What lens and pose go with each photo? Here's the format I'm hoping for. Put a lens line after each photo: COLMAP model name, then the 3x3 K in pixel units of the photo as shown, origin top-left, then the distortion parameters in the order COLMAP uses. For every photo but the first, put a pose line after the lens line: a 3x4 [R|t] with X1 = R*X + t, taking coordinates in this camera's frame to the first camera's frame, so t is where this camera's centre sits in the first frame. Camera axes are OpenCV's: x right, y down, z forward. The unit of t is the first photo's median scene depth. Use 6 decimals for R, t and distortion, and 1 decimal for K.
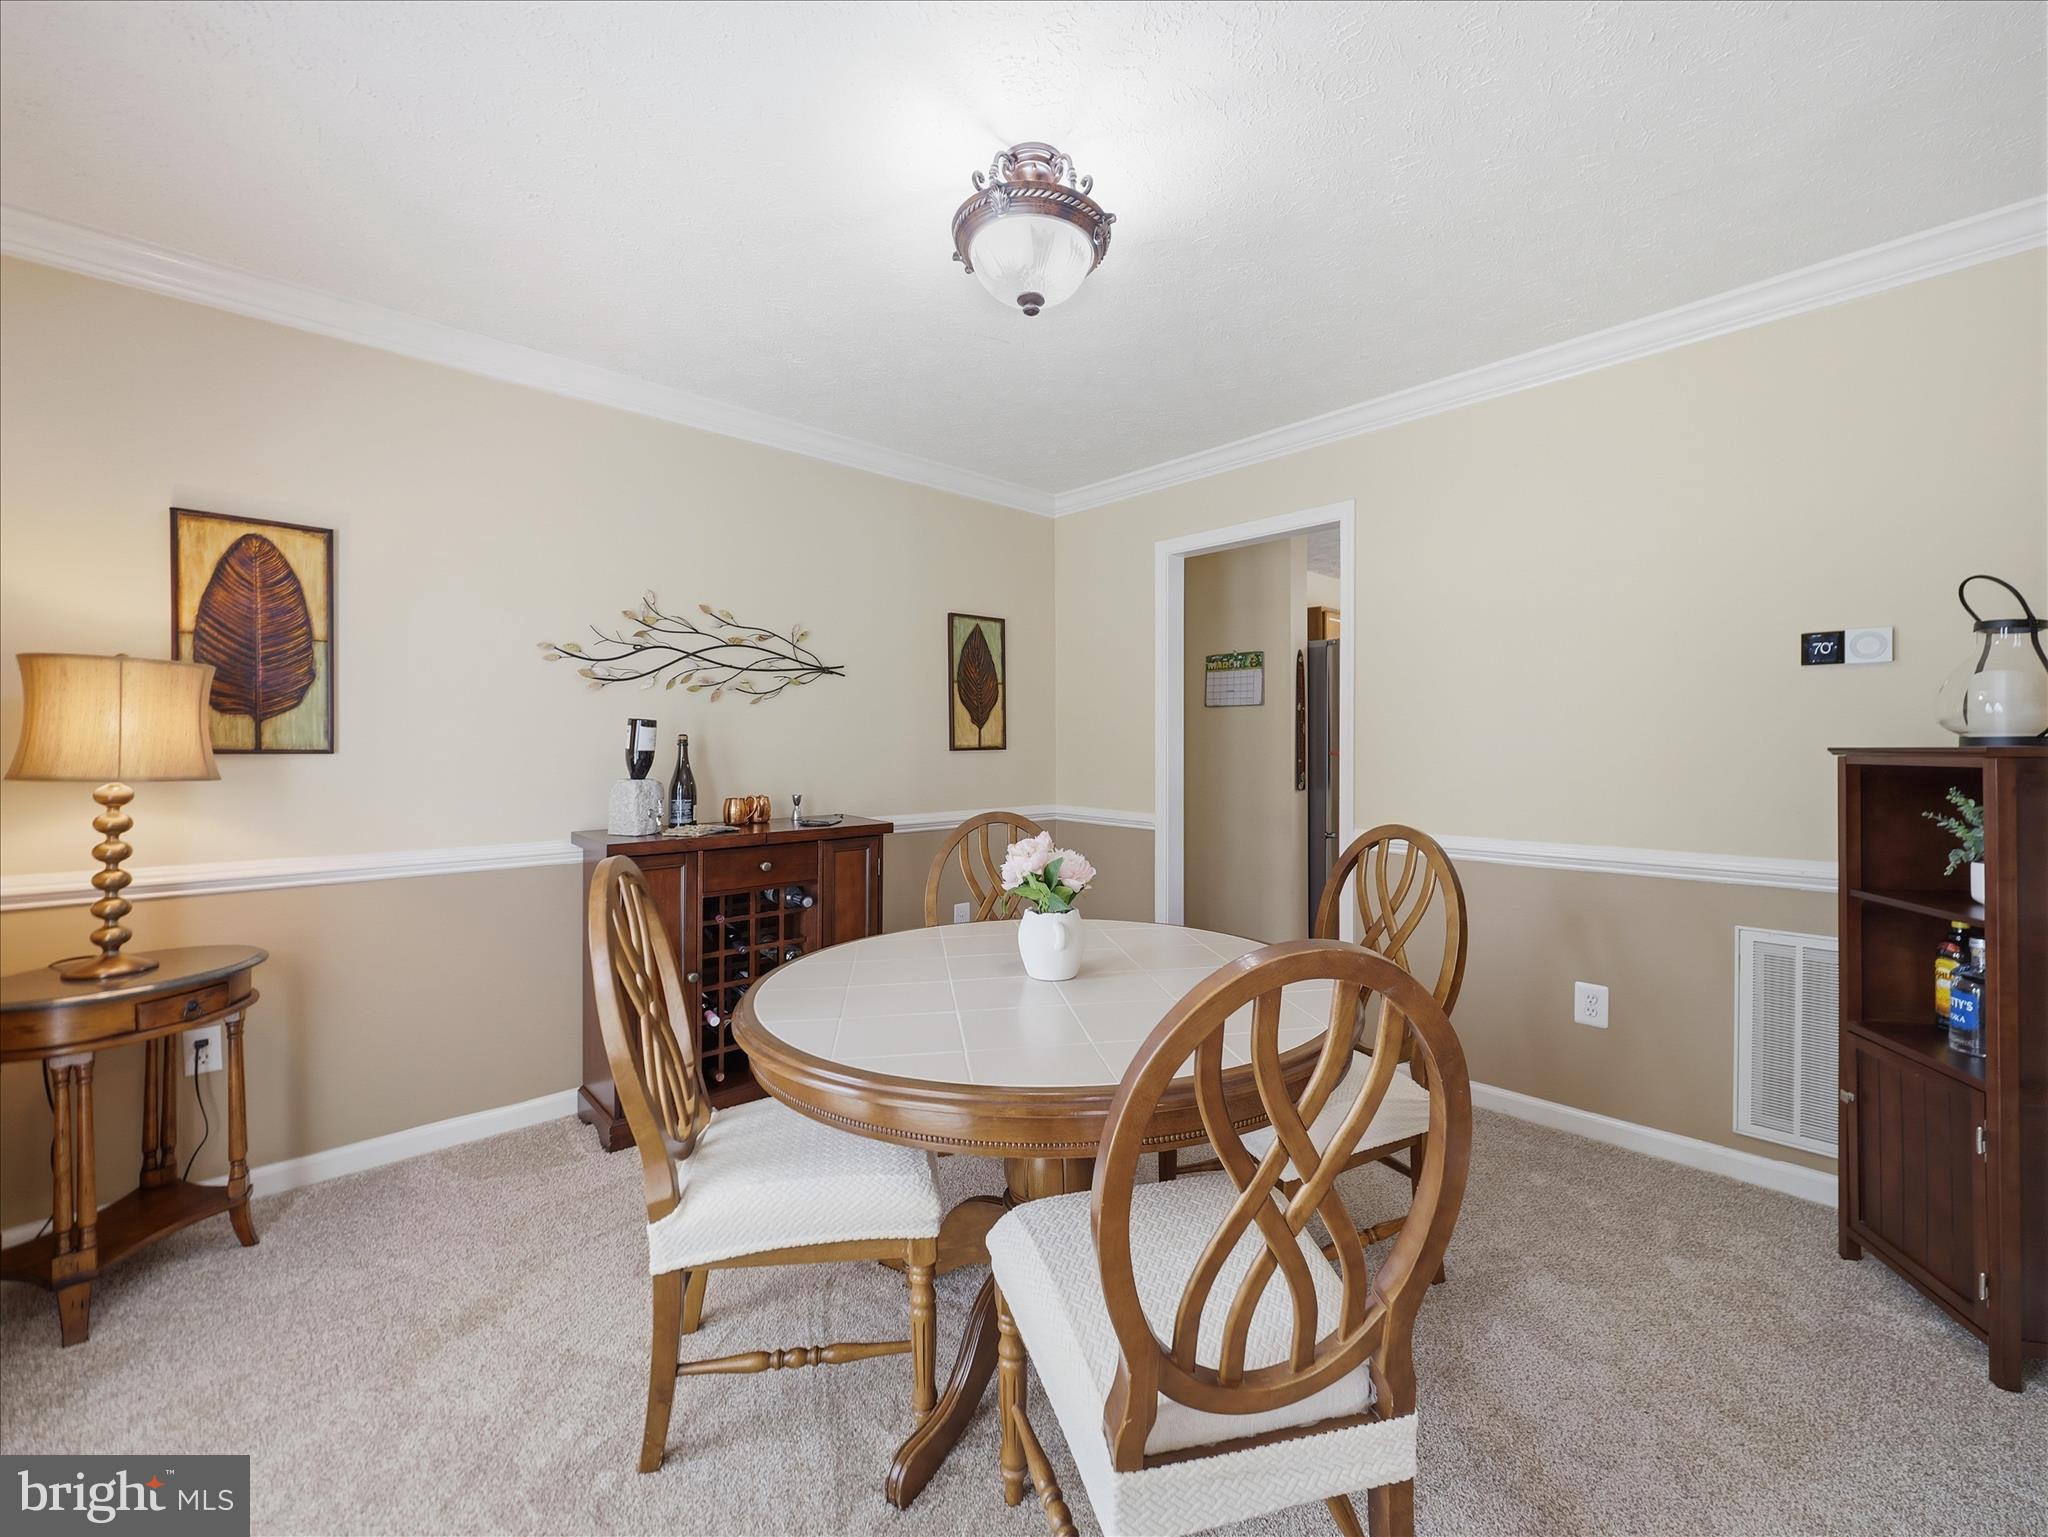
lens RADIAL K [[842.7, 0, 1038.0], [0, 842.7, 752.8], [0, 0, 1]] dist [0.000704, -0.000132]
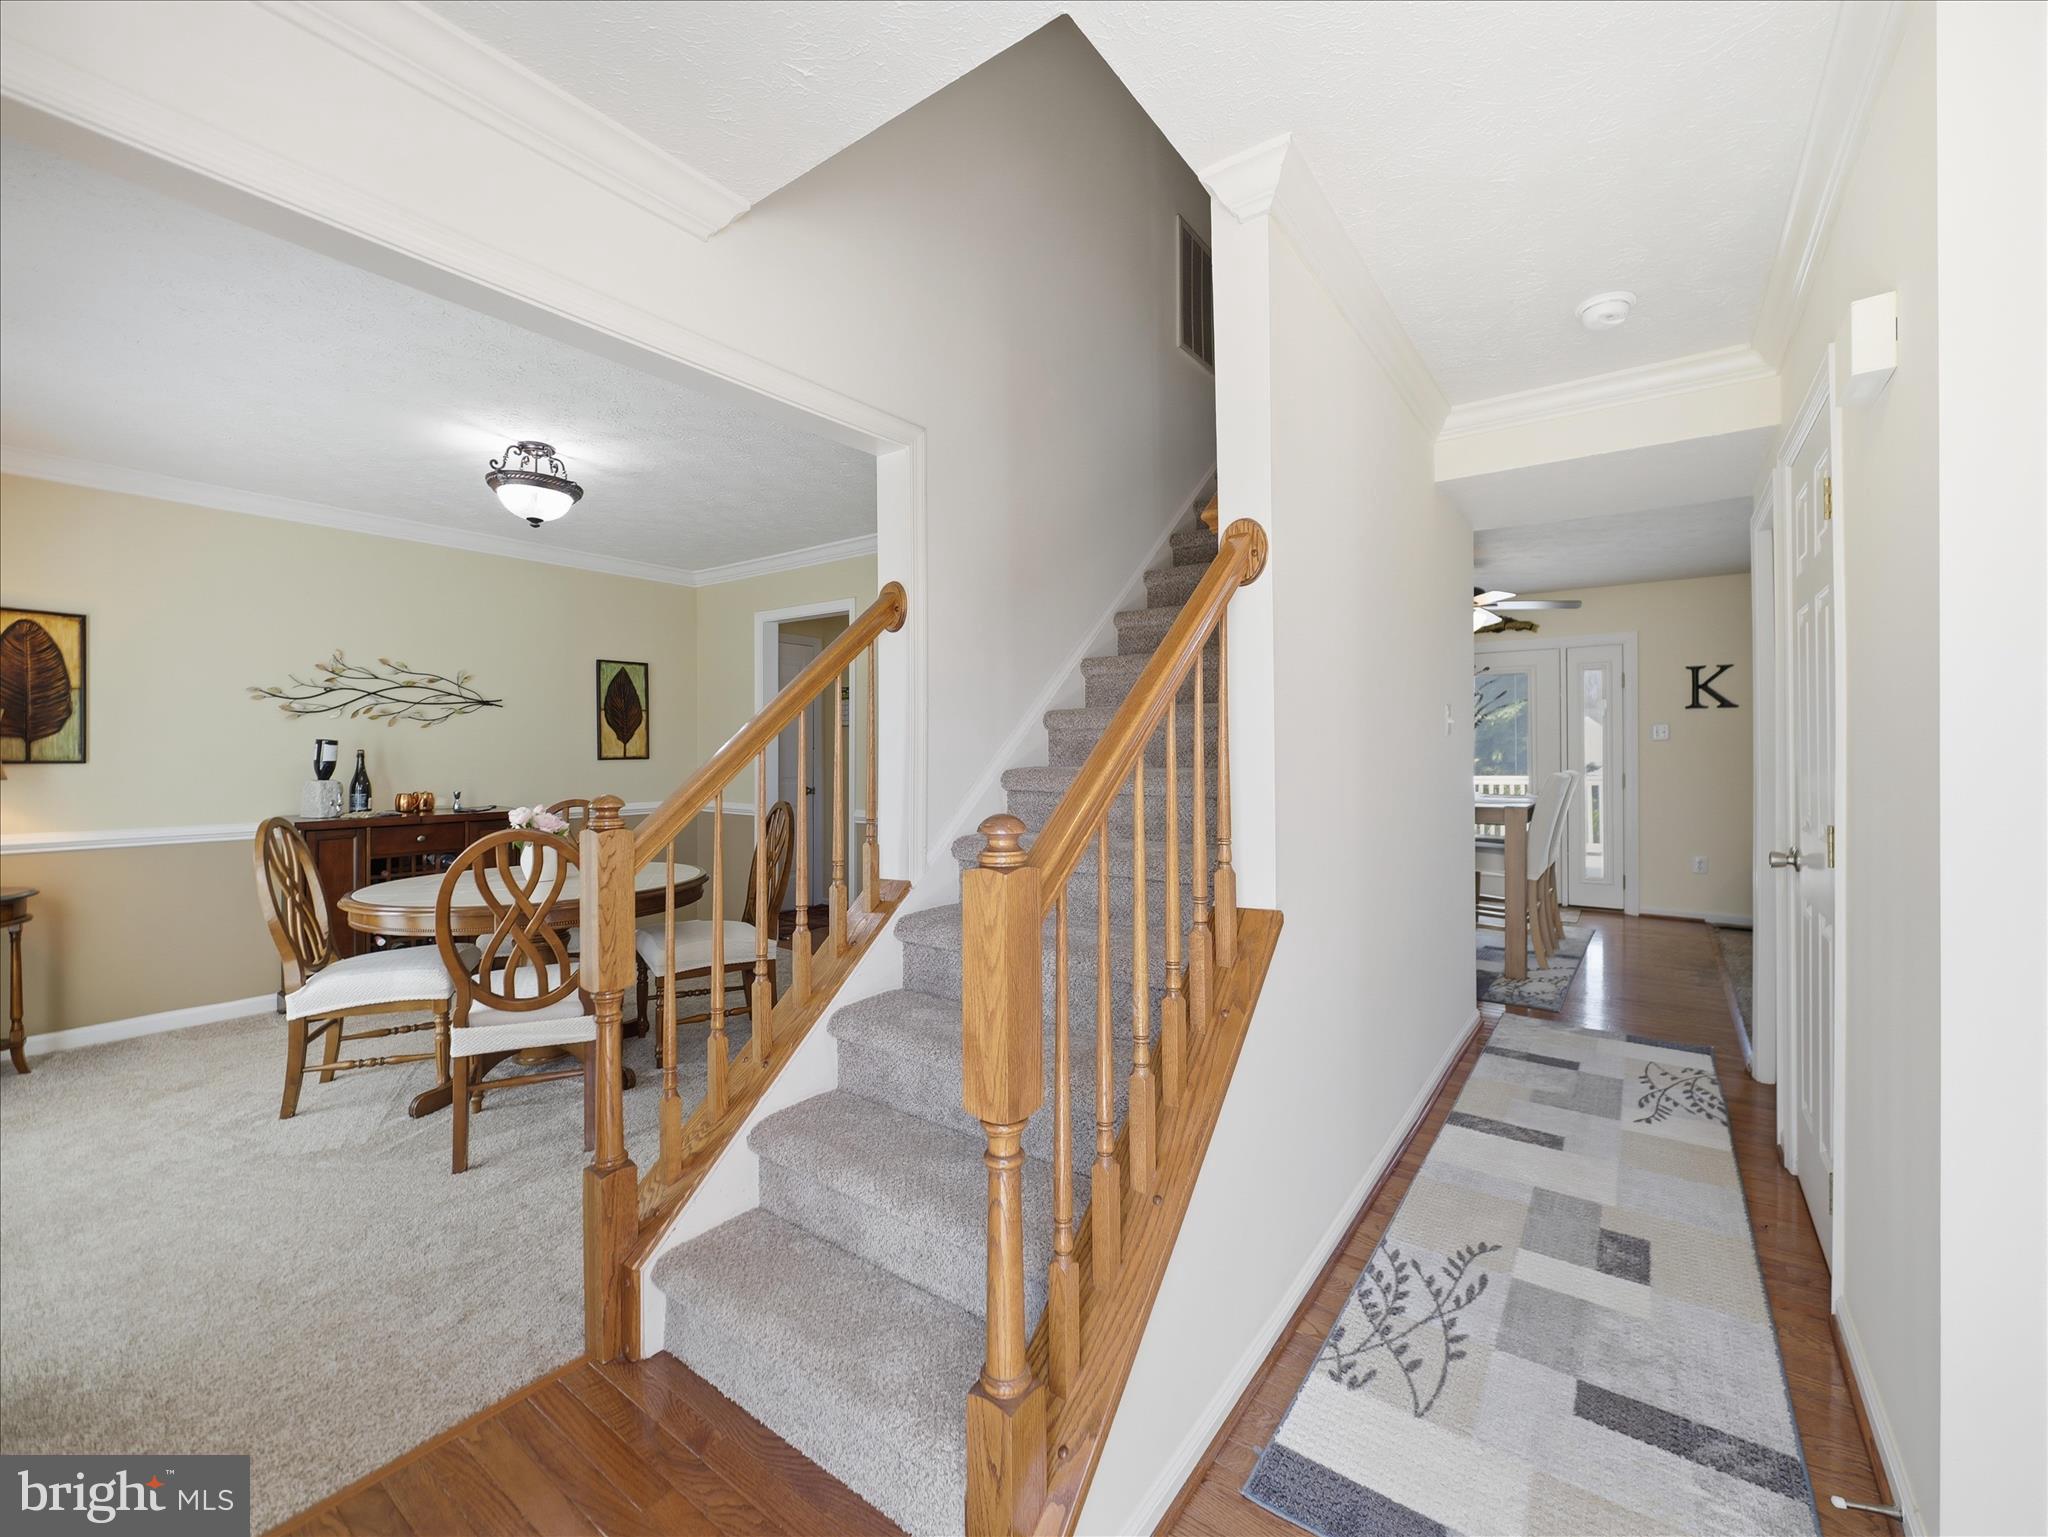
lens RADIAL K [[855.3, 0, 1018.7], [0, 855.3, 754.6], [0, 0, 1]] dist [-0.000995, 0.005222]
pose [[0.986608, 0.000040, 0.163111, 0.469496], [0.000970, 0.999981, -0.006117, -0.002954], [-0.163108, 0.006193, 0.986589, -0.662700]]
